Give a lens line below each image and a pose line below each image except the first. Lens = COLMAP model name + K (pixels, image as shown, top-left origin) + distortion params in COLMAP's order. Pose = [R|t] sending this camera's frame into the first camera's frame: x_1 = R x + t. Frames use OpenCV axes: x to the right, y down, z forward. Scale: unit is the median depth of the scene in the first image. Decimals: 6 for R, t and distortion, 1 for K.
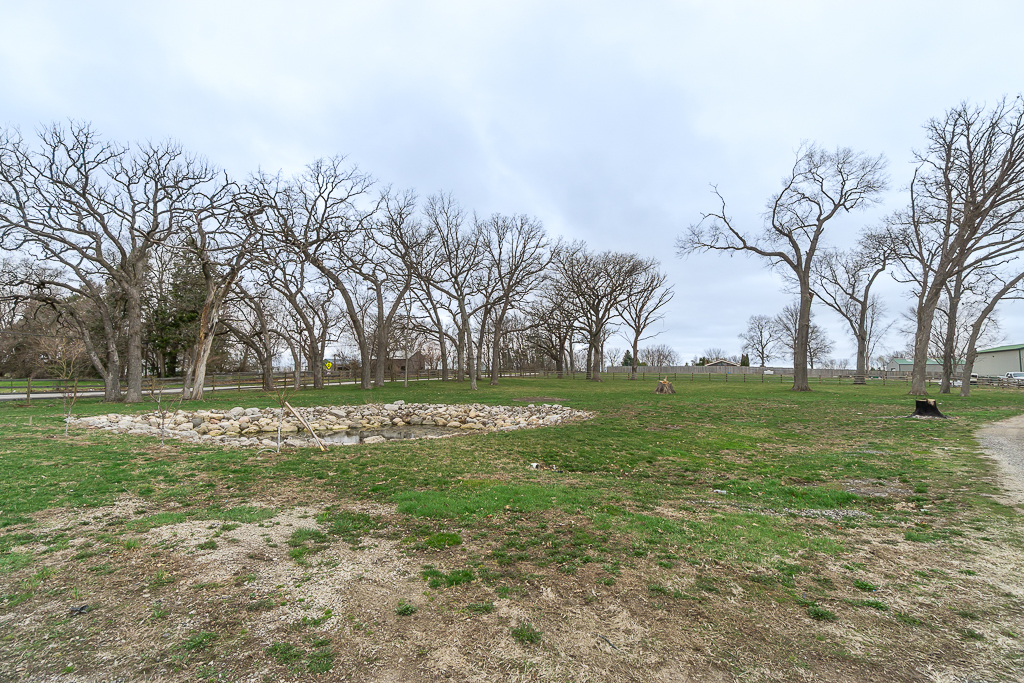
lens RADIAL K [[472.8, 0, 508.9], [0, 472.8, 335.7], [0, 0, 1]] dist [0.003722, 0.000655]
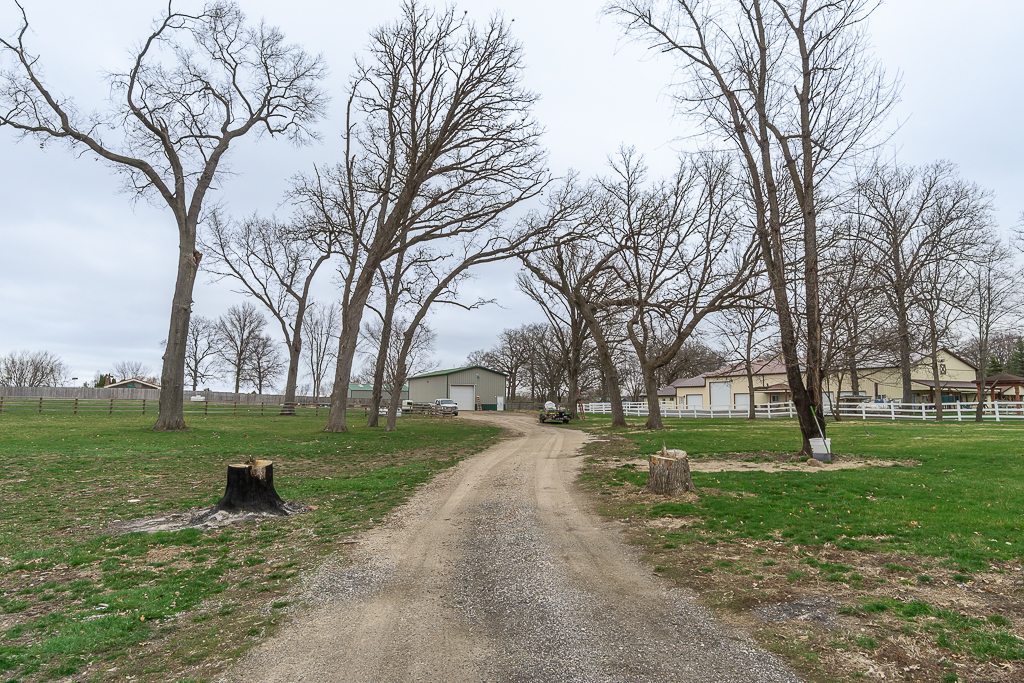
lens RADIAL K [[632.4, 0, 511.6], [0, 632.4, 340.4], [0, 0, 1]] dist [0.000063, 0.000184]
pose [[0.605526, 0.079445, 0.791850, 0.277257], [-0.066730, 0.996569, -0.048956, 0.023483], [-0.793023, -0.023196, 0.608750, 0.249724]]
